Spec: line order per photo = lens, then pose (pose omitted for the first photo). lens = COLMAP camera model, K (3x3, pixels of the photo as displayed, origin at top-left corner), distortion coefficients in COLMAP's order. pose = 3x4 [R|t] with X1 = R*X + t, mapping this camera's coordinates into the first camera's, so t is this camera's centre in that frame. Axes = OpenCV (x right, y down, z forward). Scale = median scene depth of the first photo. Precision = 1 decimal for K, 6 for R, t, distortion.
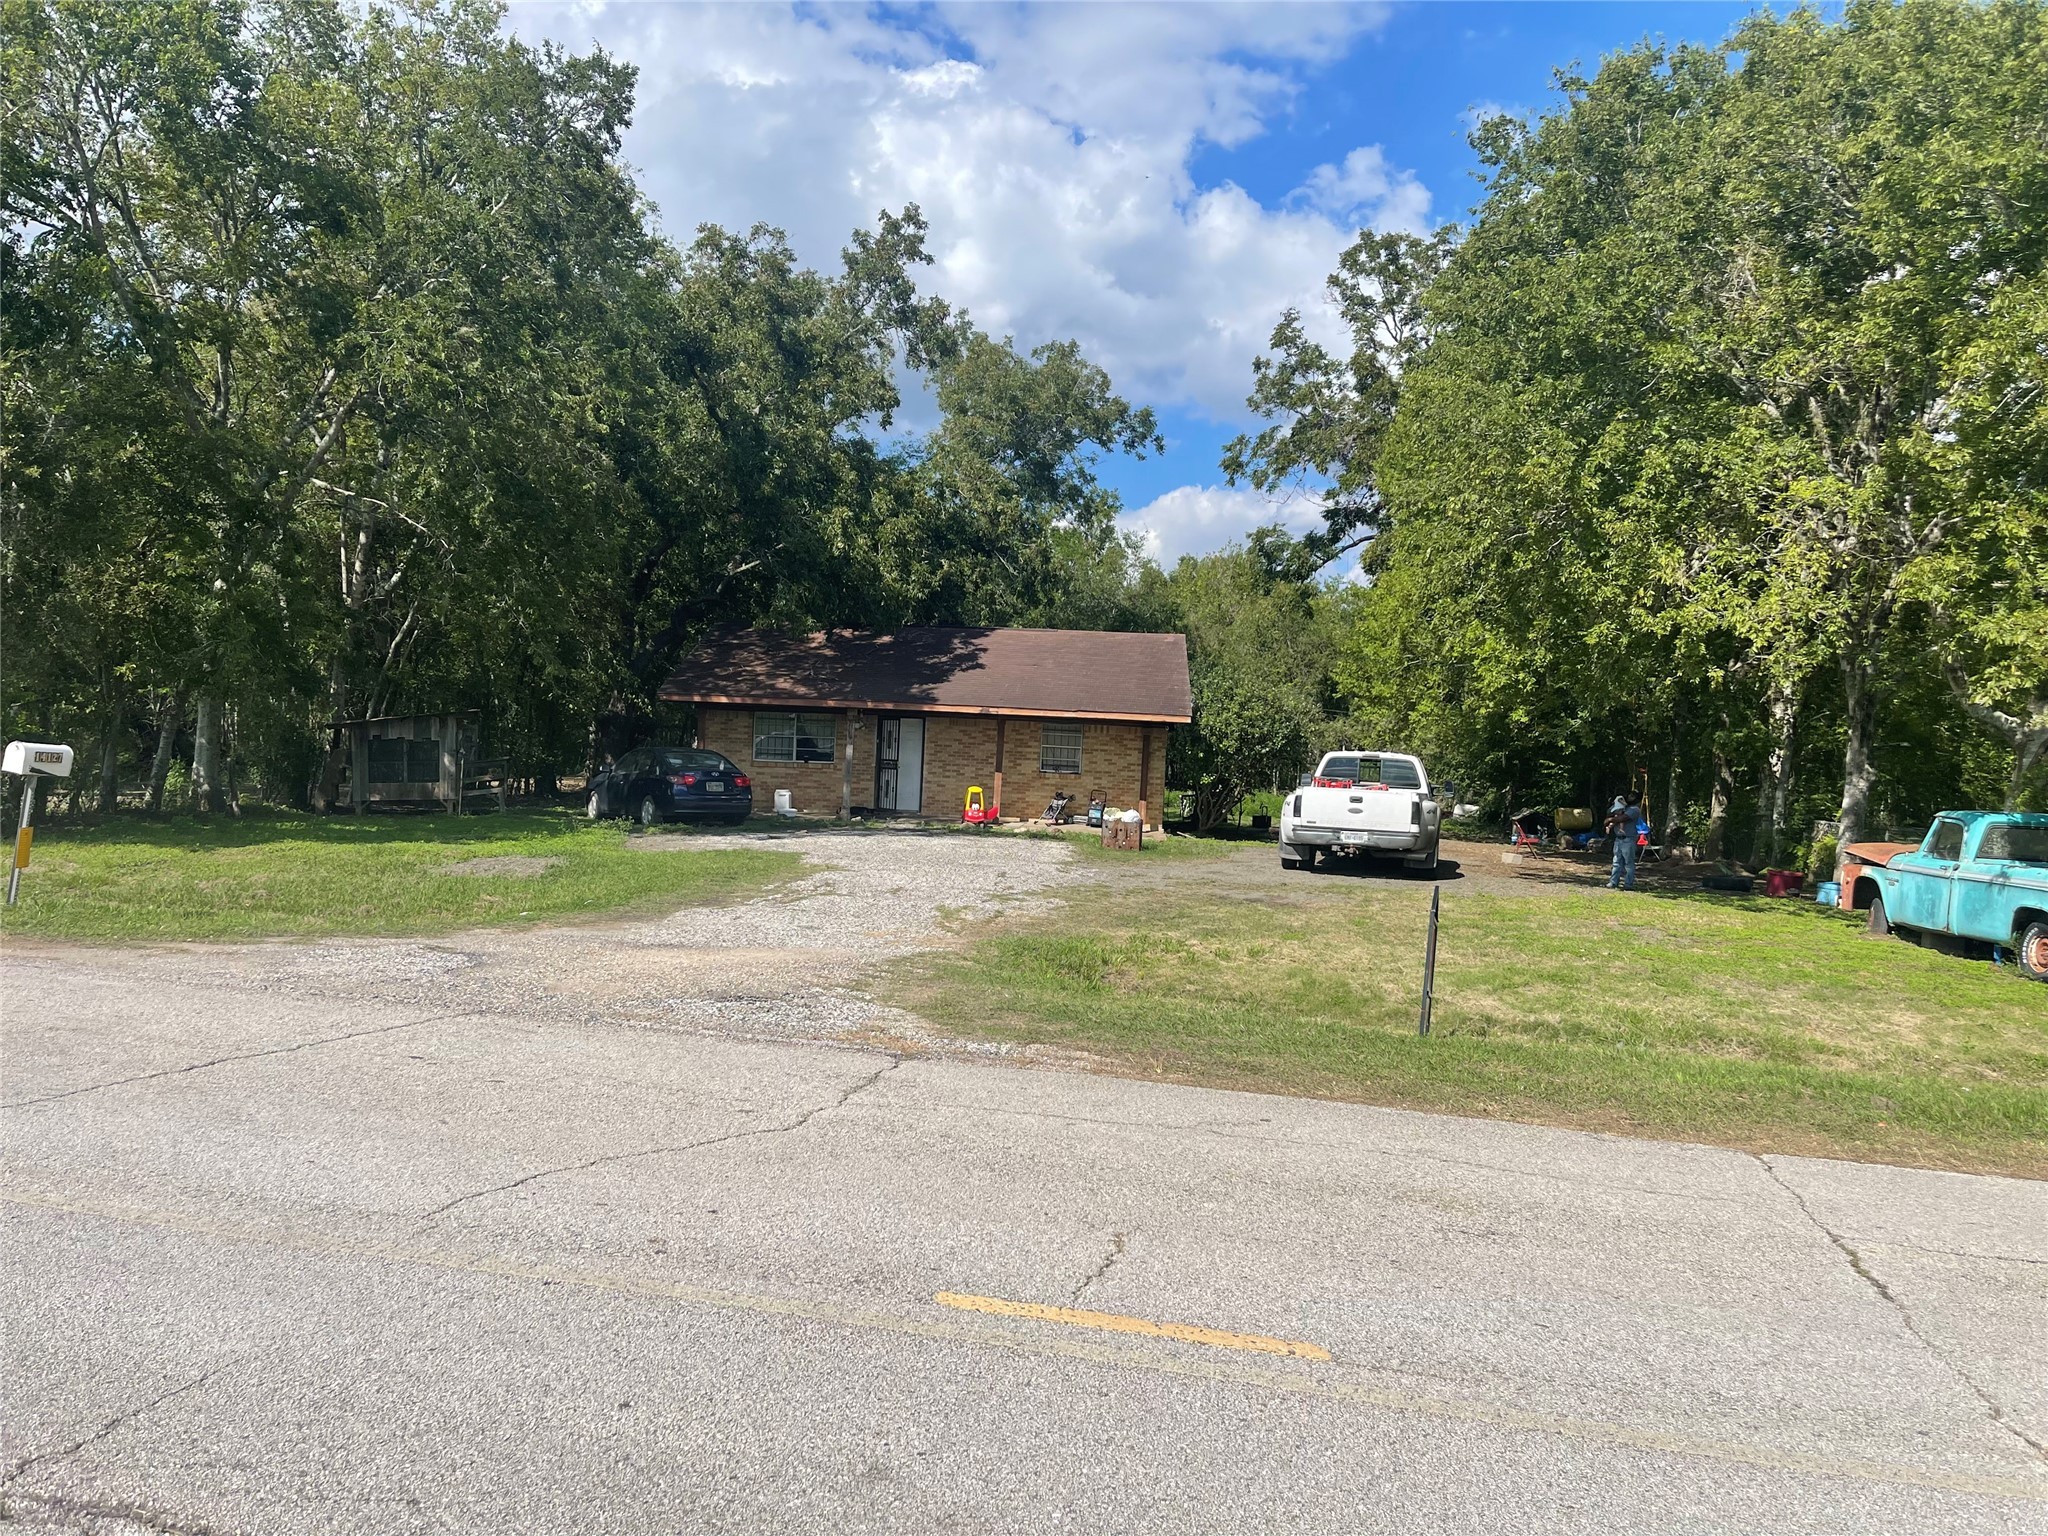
lens RADIAL K [[1550.5, 0, 1033.4], [0, 1550.5, 767.5], [0, 0, 1]] dist [0.093993, -0.123729]
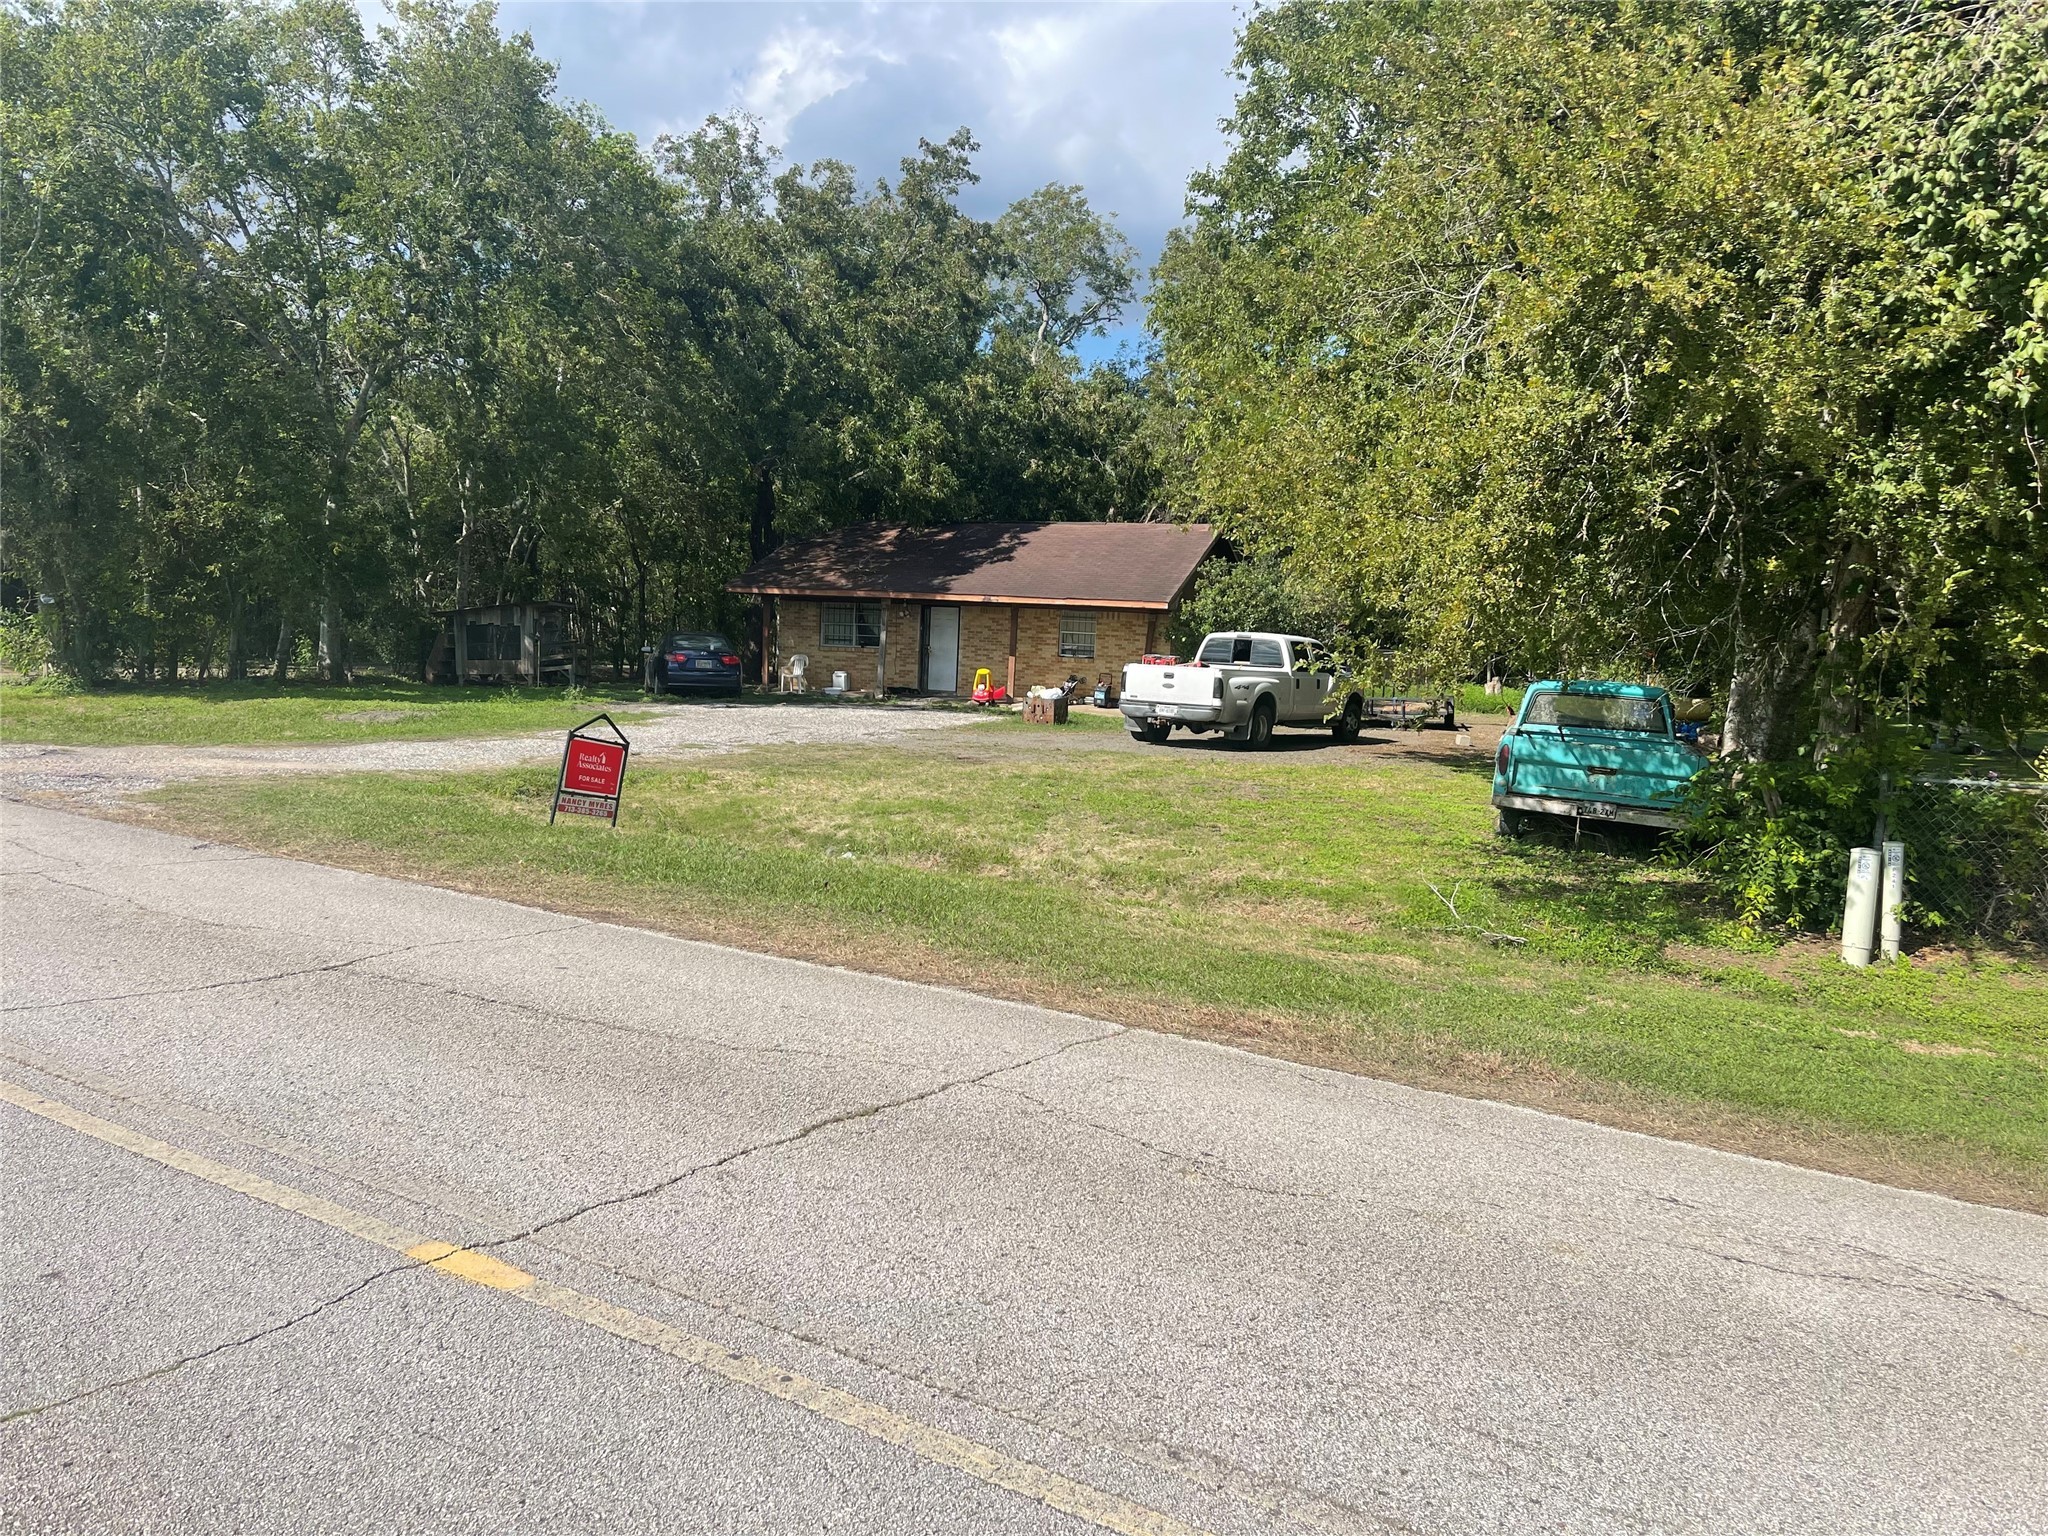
lens RADIAL K [[1550.5, 0, 1033.4], [0, 1550.5, 767.5], [0, 0, 1]] dist [0.093993, -0.123729]
pose [[0.955034, 0.023295, -0.295581, 0.314826], [-0.004464, 0.997926, 0.064222, 0.011097], [0.296464, -0.060015, 0.953156, -0.043979]]
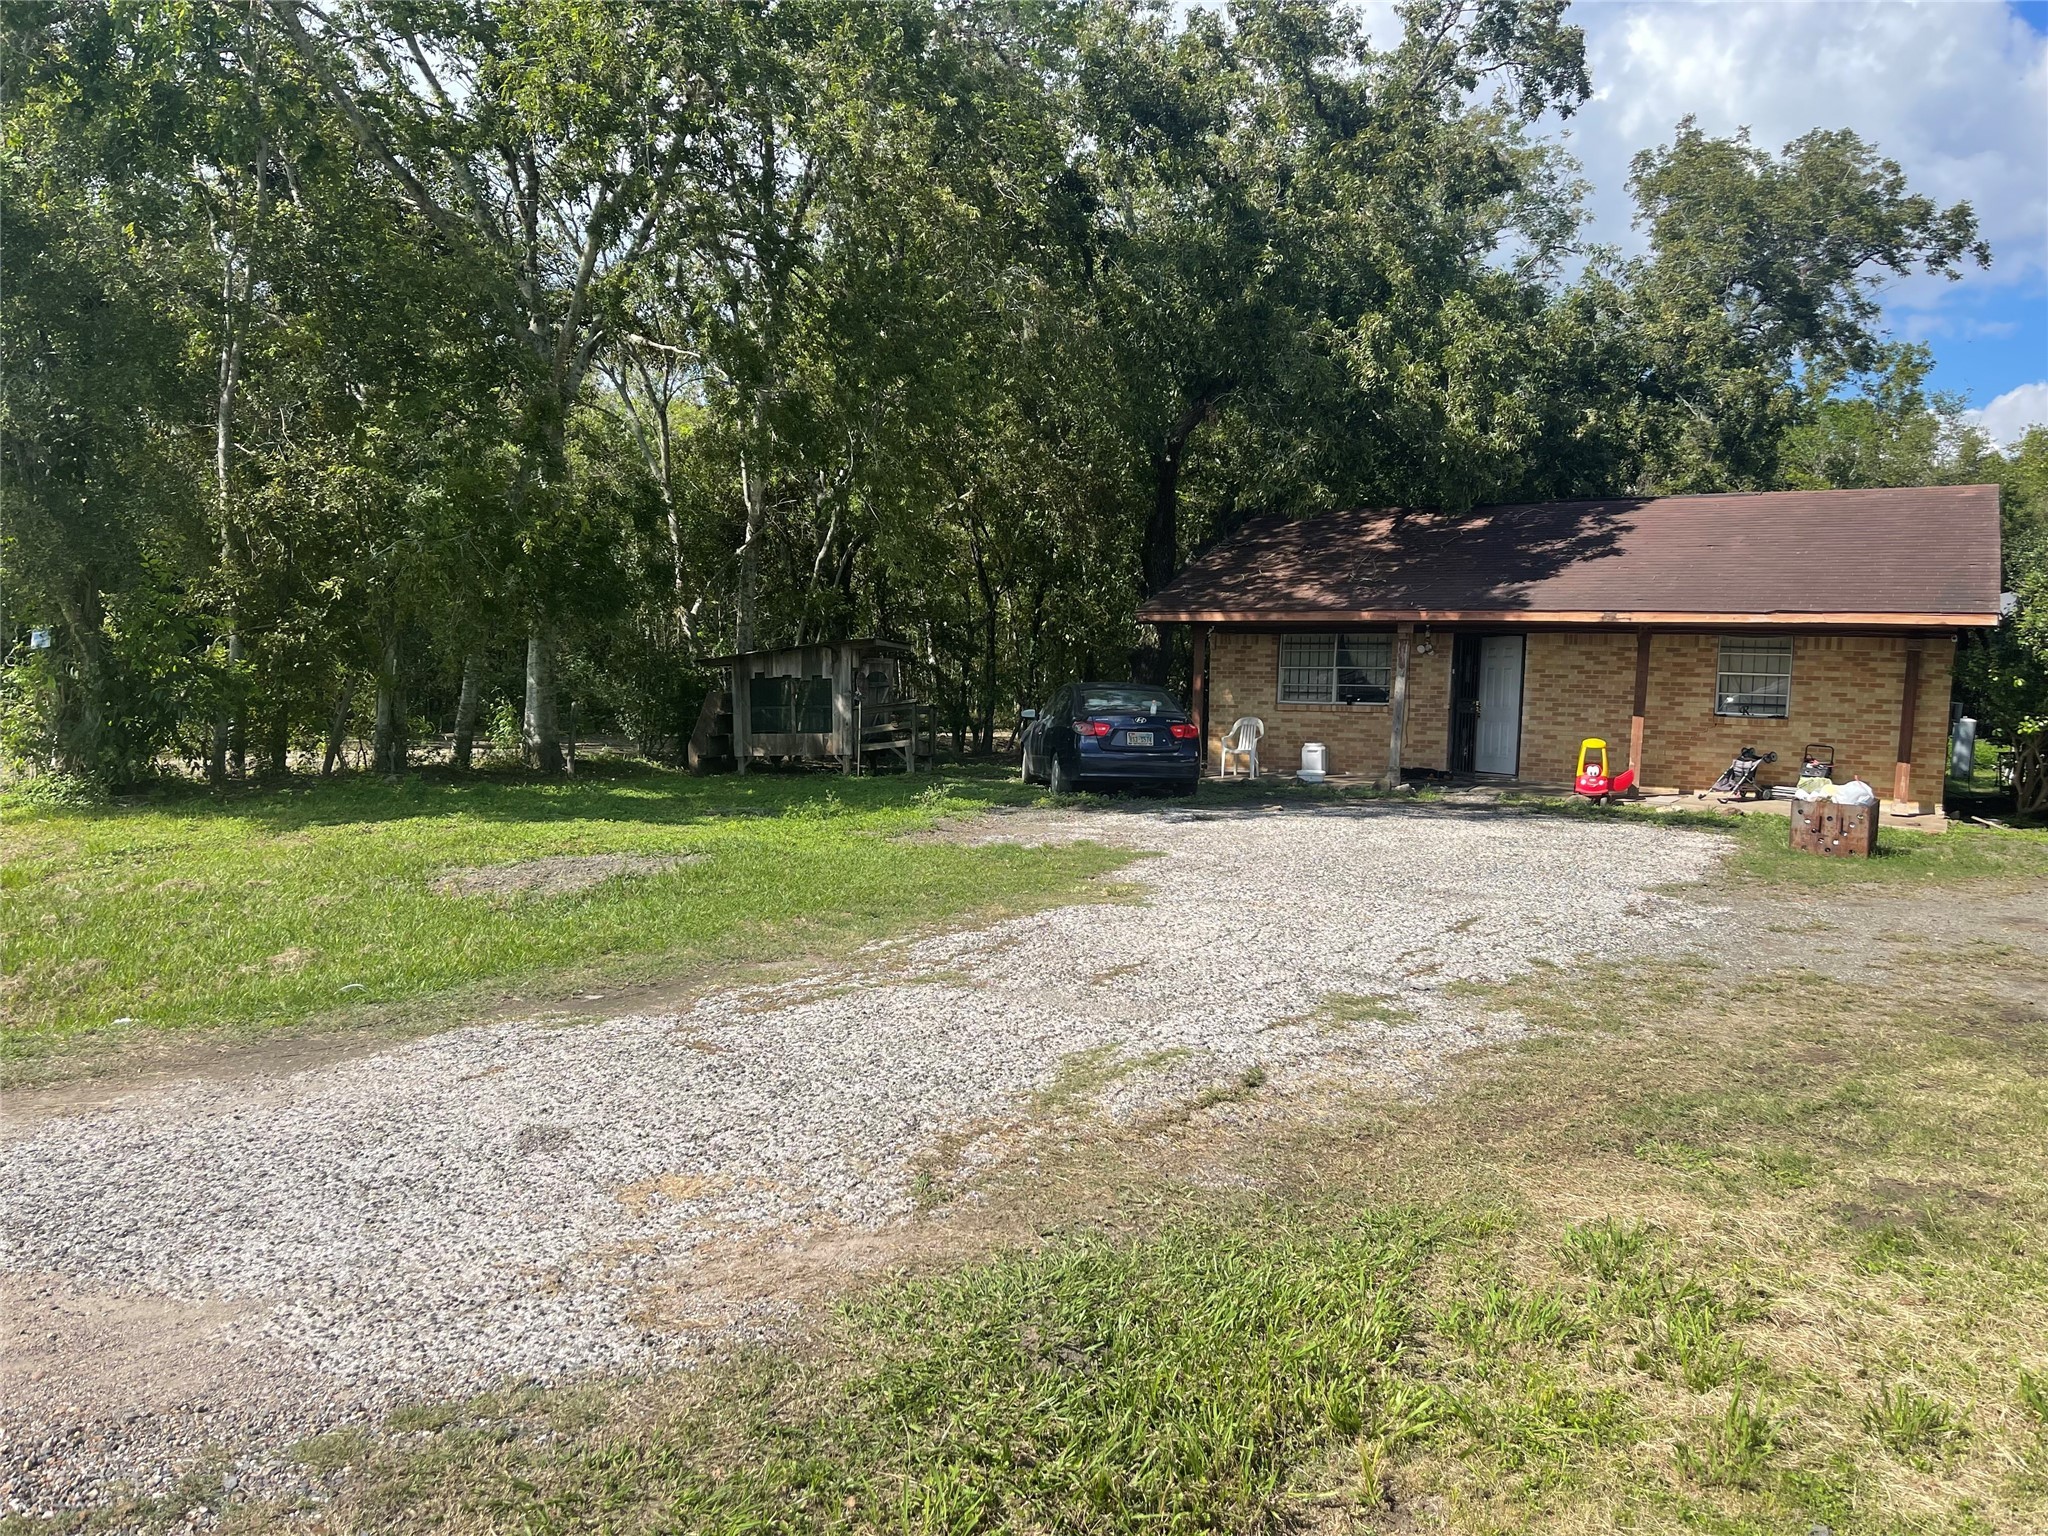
lens RADIAL K [[1550.5, 0, 1033.4], [0, 1550.5, 767.5], [0, 0, 1]] dist [0.093993, -0.123729]
pose [[0.890244, 0.008948, -0.455395, 0.049052], [0.005275, 0.999537, 0.029952, 0.003536], [0.455453, -0.029067, 0.889785, 0.314189]]
